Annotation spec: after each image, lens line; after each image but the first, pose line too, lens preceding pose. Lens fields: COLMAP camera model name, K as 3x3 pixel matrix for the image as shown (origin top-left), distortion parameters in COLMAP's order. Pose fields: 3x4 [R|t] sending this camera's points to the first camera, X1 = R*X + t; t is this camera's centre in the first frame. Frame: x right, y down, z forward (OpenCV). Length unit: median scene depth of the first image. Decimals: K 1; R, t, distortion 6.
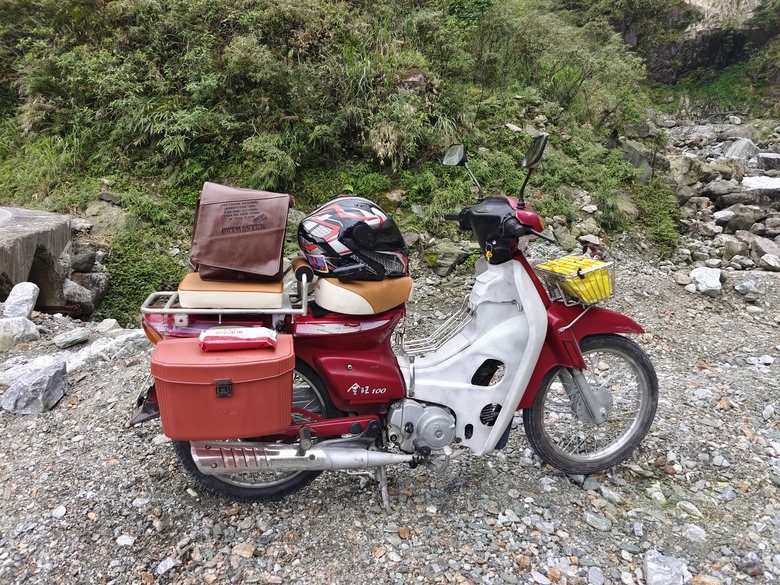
lens RADIAL K [[588.7, 0, 390.2], [0, 588.7, 282.9], [0, 0, 1]] dist [0.086818, -0.183821]
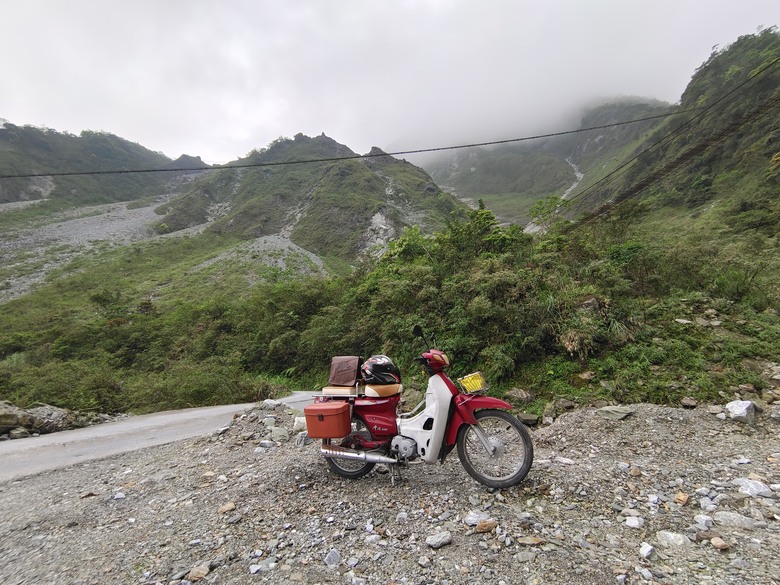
lens RADIAL K [[359.6, 0, 390.0], [0, 359.6, 292.5], [0, 0, 1]] dist [0.022582, -0.010198]
pose [[0.834171, -0.190011, -0.517740, 0.112956], [-0.030797, 0.921261, -0.387723, 0.029668], [0.550646, 0.339372, 0.762638, -0.046148]]
